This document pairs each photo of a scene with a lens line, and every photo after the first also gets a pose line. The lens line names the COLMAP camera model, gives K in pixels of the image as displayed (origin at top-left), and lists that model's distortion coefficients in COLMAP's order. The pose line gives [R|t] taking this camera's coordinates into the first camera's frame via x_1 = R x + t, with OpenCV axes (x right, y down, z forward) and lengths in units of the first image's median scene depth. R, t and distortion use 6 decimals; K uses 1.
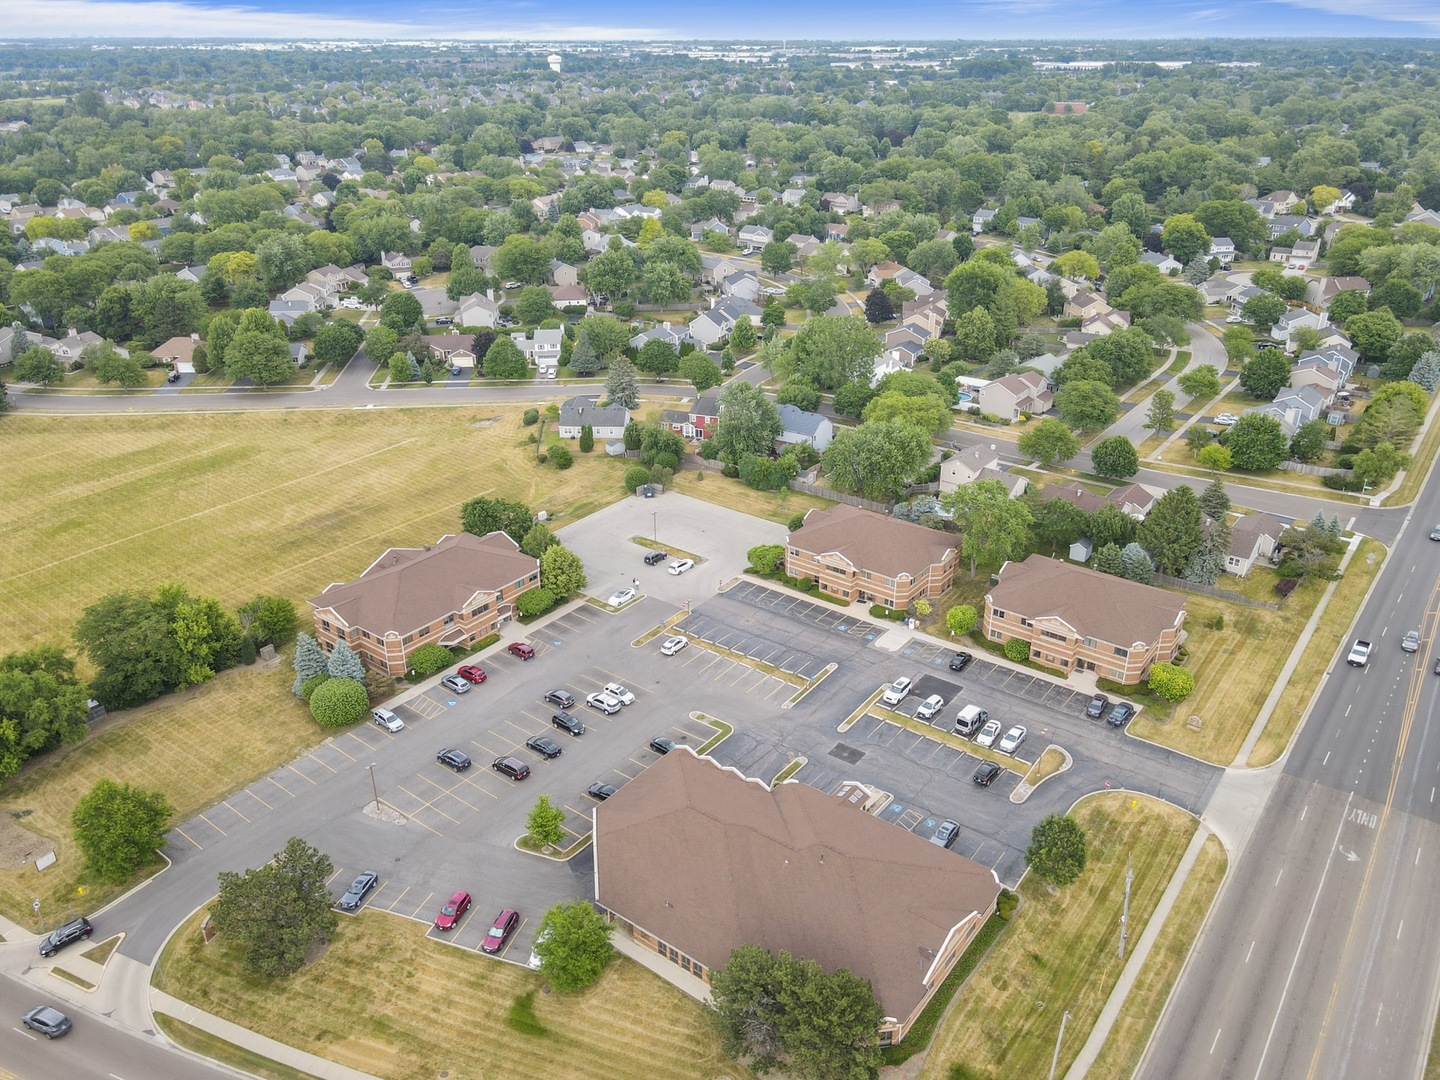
lens RADIAL K [[1061.8, 0, 733.3], [0, 1061.8, 541.8], [0, 0, 1]] dist [-0.010794, 0.039916]
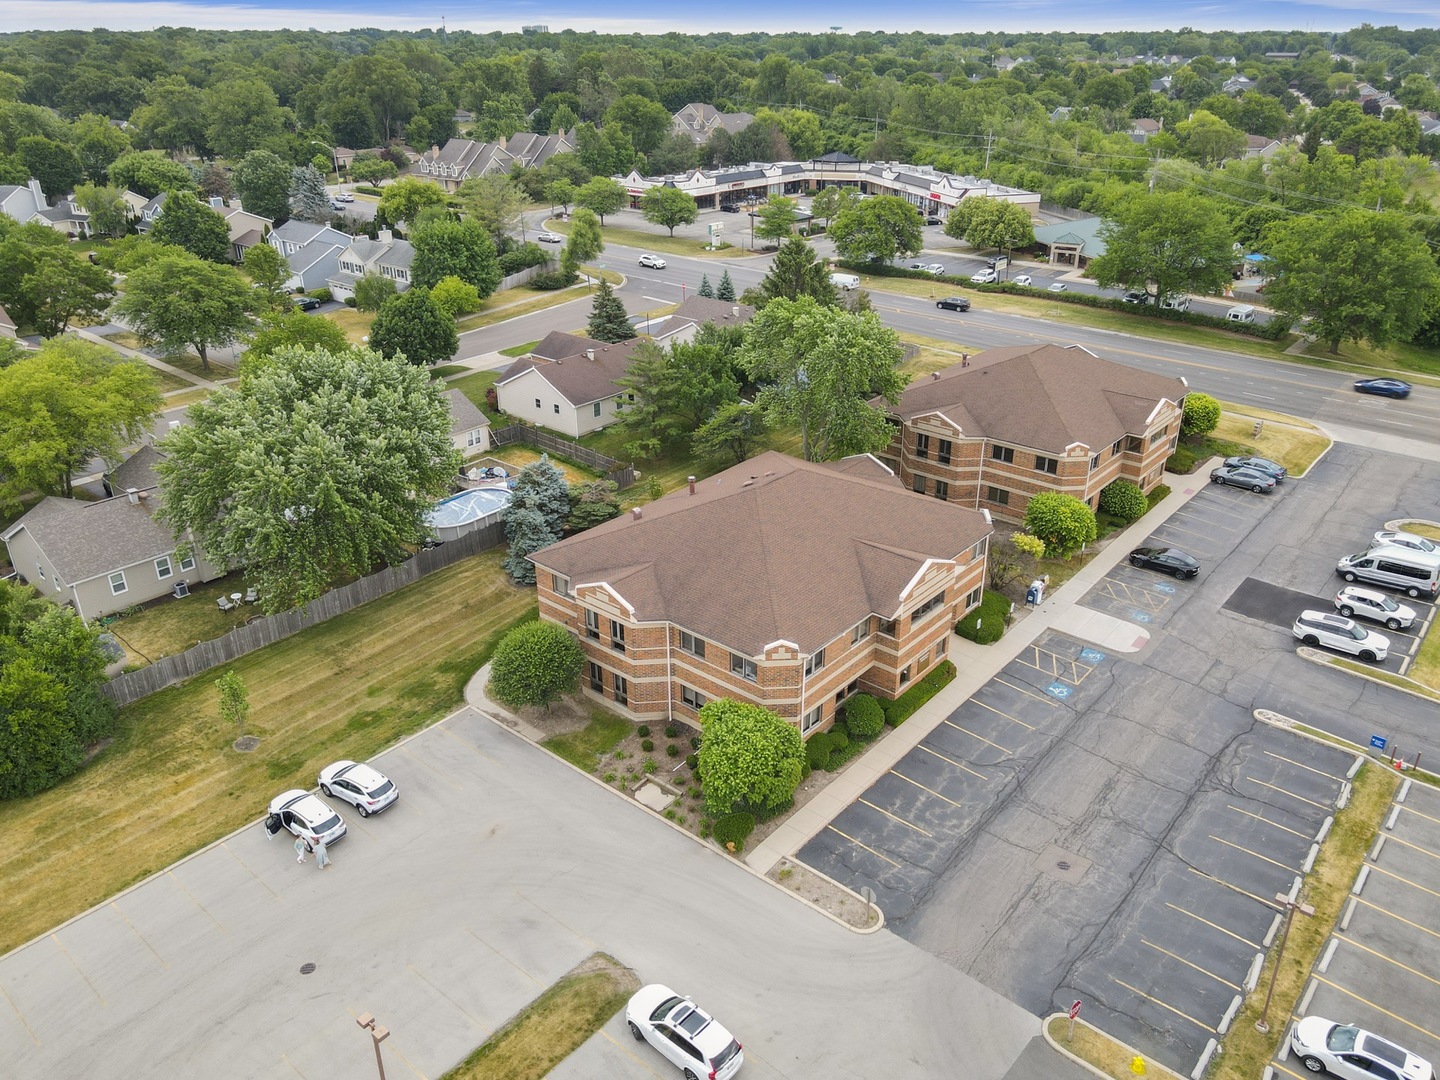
lens RADIAL K [[1064.8, 0, 733.0], [0, 1064.8, 533.4], [0, 0, 1]] dist [0.012322, 0.011590]
pose [[0.053153, -0.421277, 0.905373, -0.224992], [0.430463, 0.827756, 0.359890, -0.153069], [-0.901042, 0.370601, 0.225342, 0.959236]]
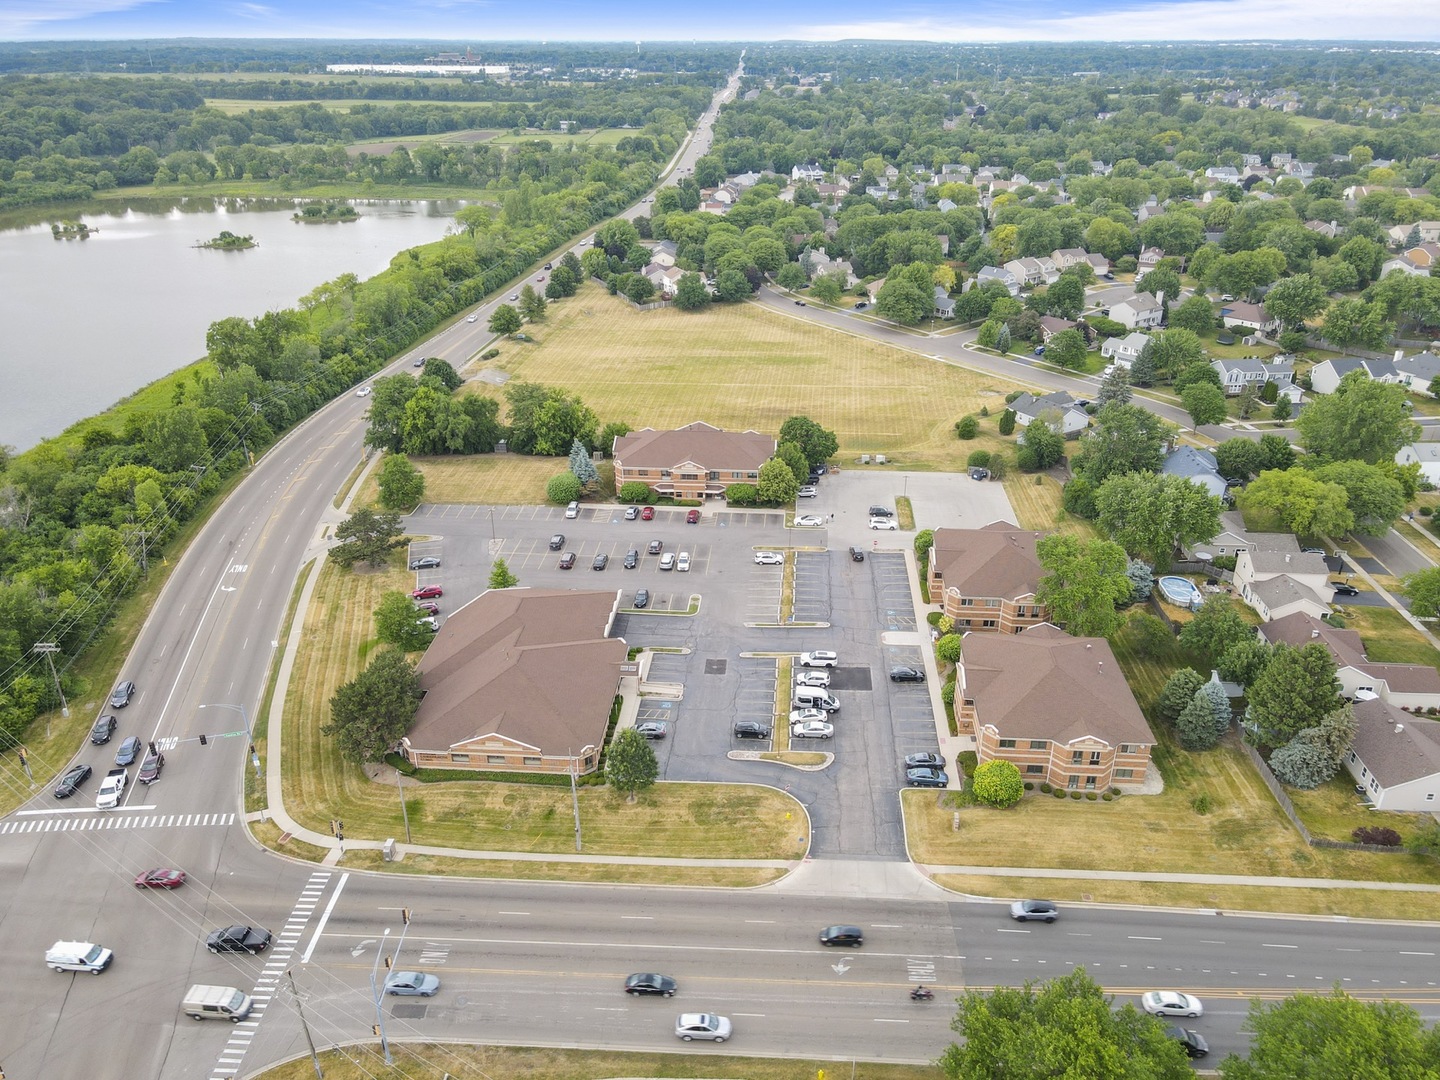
lens RADIAL K [[1061.8, 0, 733.3], [0, 1061.8, 541.8], [0, 0, 1]] dist [-0.010794, 0.039916]
pose [[0.546234, 0.360674, -0.756005, 0.735707], [-0.362451, 0.915452, 0.174862, -0.100519], [0.755154, 0.178499, 0.630777, 0.221012]]
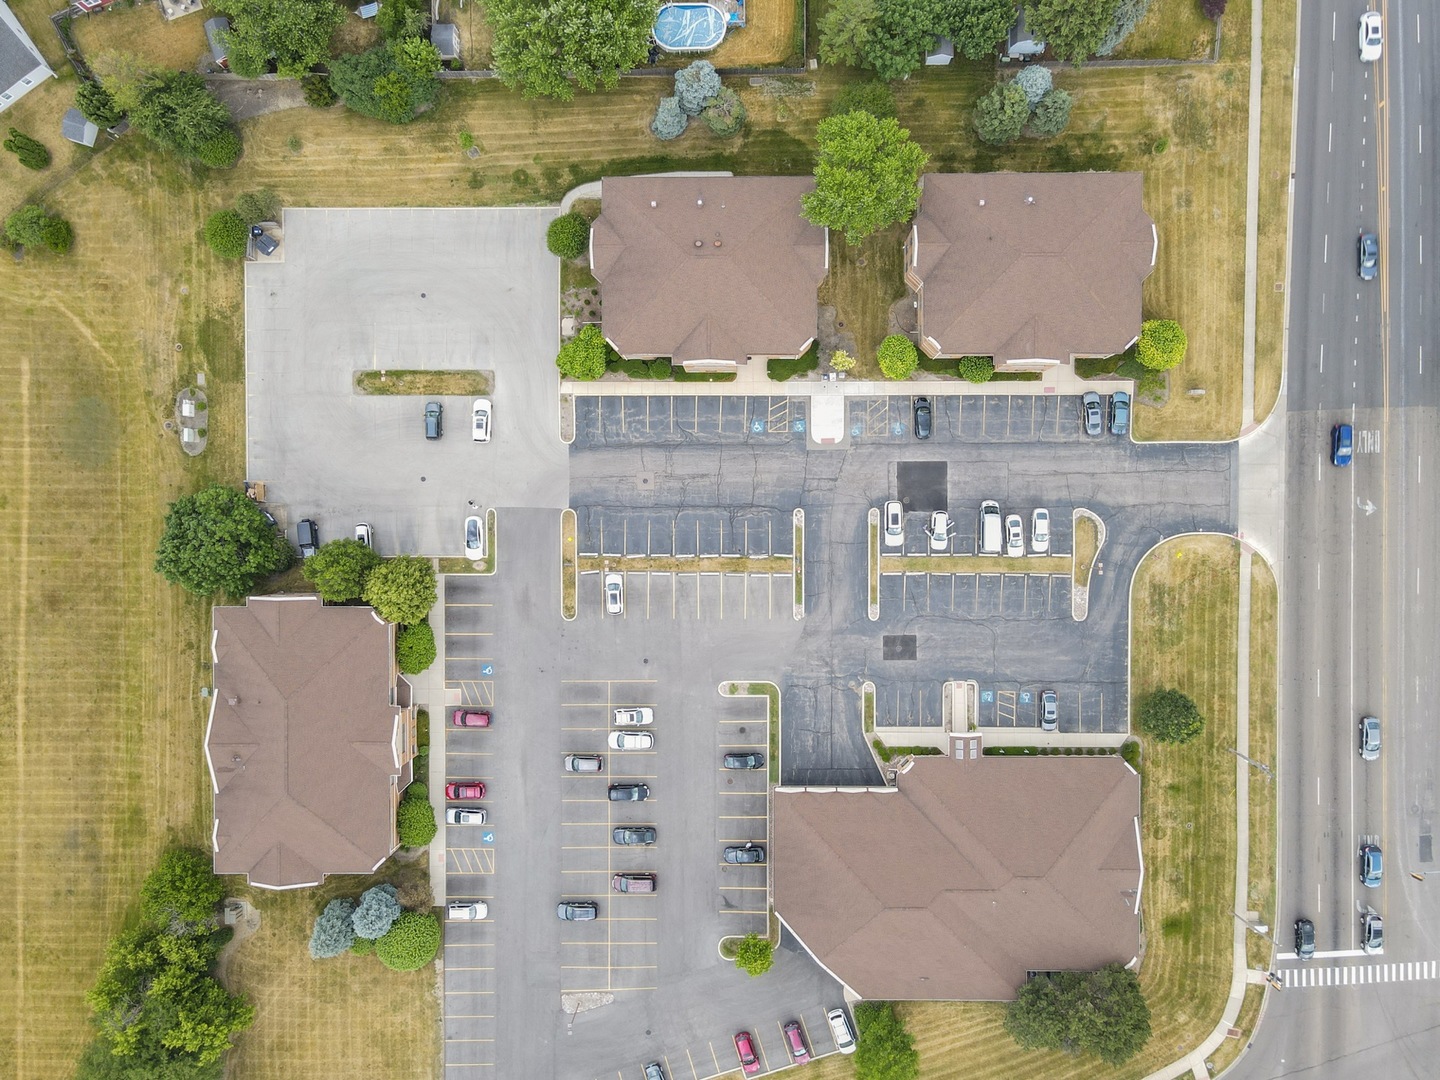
lens RADIAL K [[1061.8, 0, 733.3], [0, 1061.8, 541.8], [0, 0, 1]] dist [-0.010794, 0.039916]
pose [[0.798102, -0.602361, -0.013954, 0.047314], [0.270051, 0.336912, 0.901977, -0.567104], [-0.538614, -0.723638, 0.431558, 0.592493]]
